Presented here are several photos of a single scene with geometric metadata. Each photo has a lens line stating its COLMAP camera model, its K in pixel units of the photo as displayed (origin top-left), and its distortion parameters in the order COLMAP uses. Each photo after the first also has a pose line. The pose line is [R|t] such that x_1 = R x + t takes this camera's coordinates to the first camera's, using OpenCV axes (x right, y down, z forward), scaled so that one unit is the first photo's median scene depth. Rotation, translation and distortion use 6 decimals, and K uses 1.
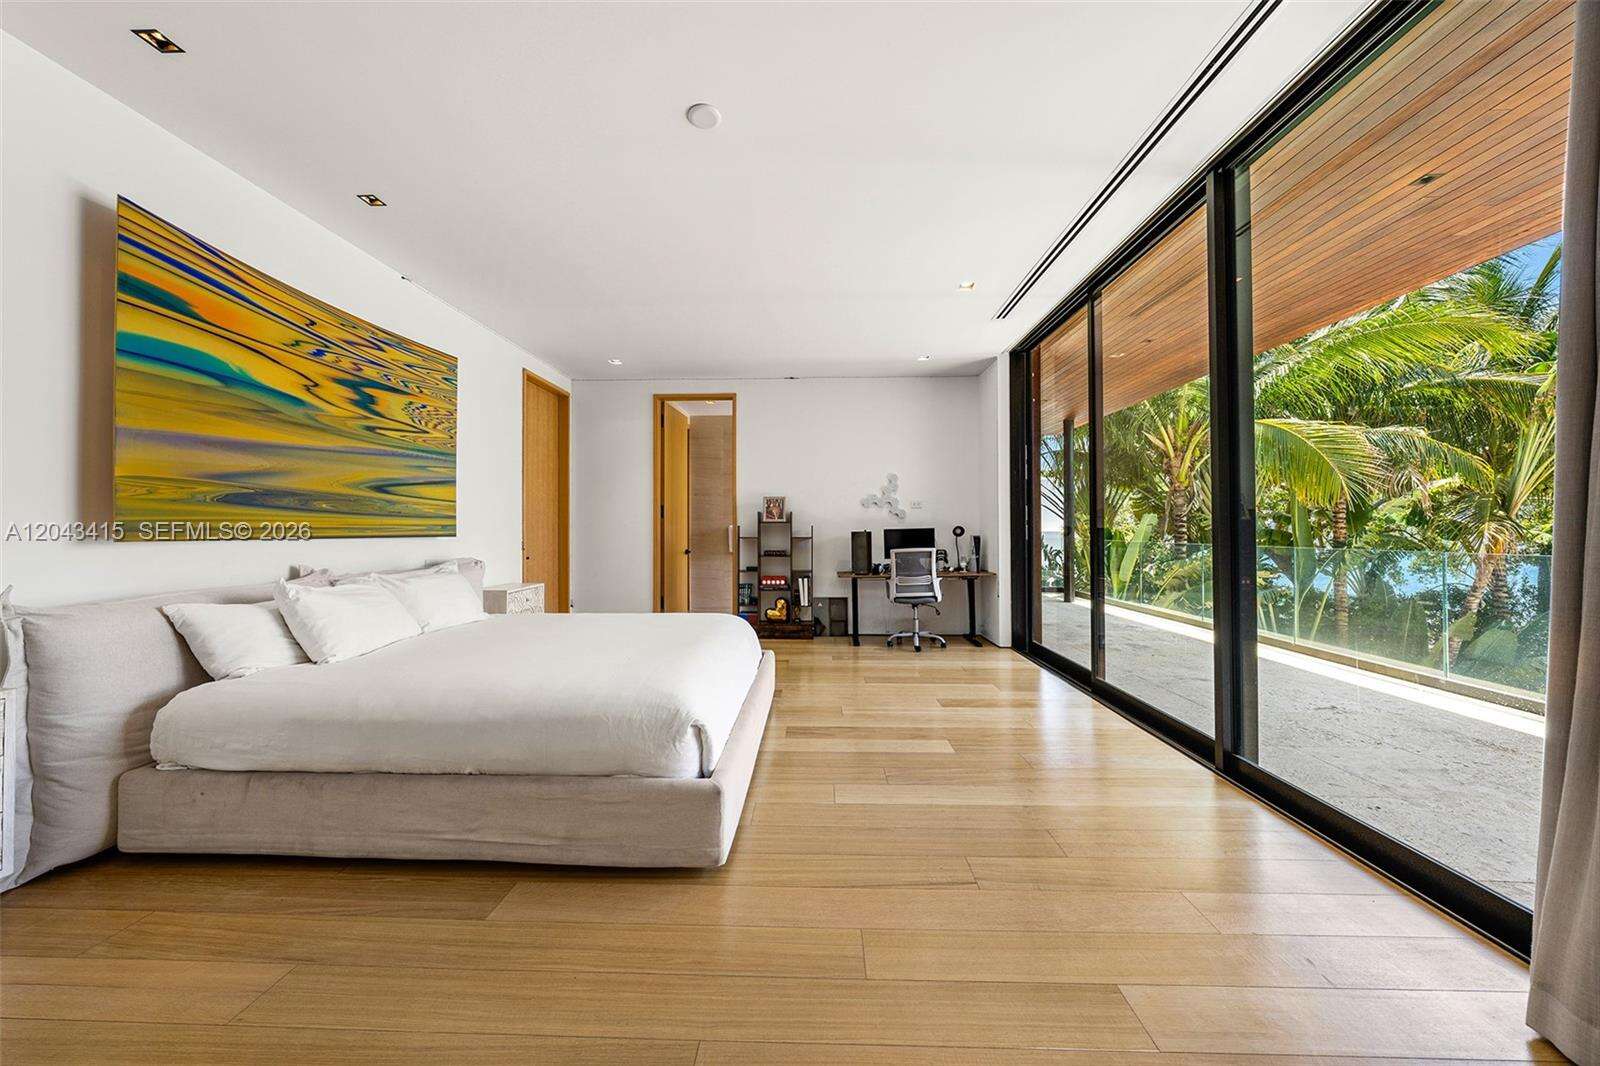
lens RADIAL K [[552.3, 0, 800.6], [0, 552.3, 526.9], [0, 0, 1]] dist [-0.000521, -0.000091]
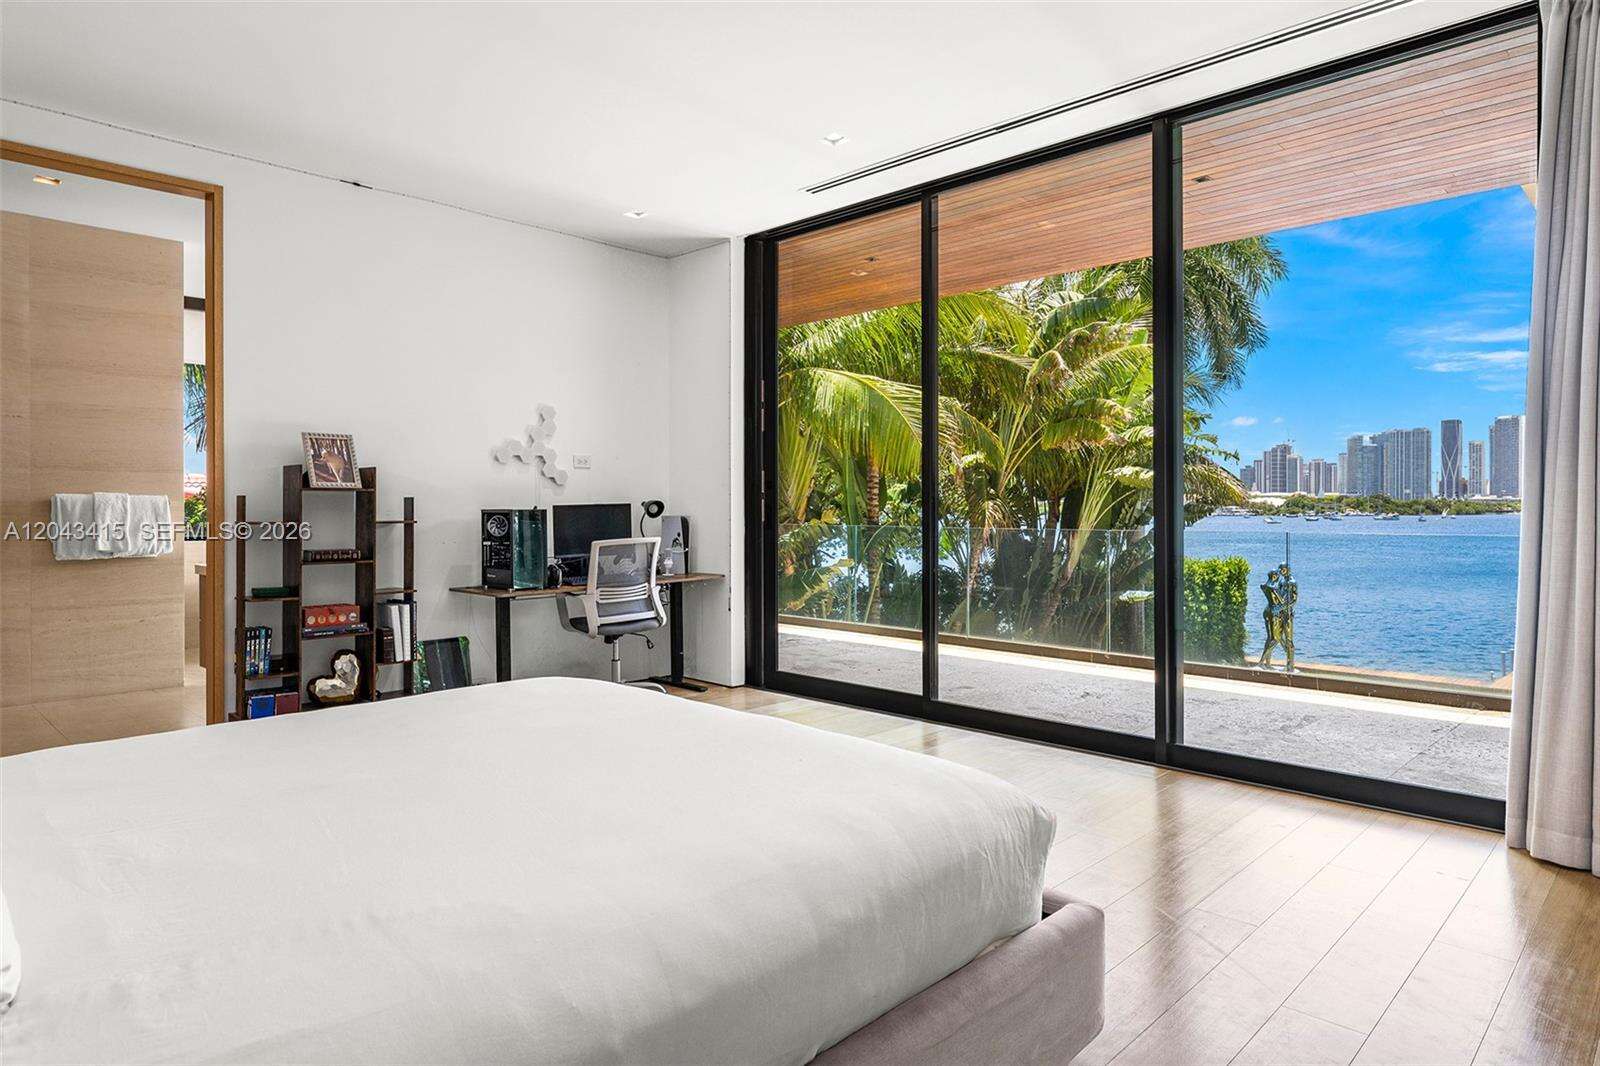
lens RADIAL K [[954.8, 0, 800.6], [0, 954.8, 510.8], [0, 0, 1]] dist [0.003131, 0.000654]
pose [[0.668794, 0.000658, 0.743448, -0.383500], [-0.009705, 0.999922, 0.007846, 0.000025], [-0.743385, -0.012463, 0.668748, 0.172330]]
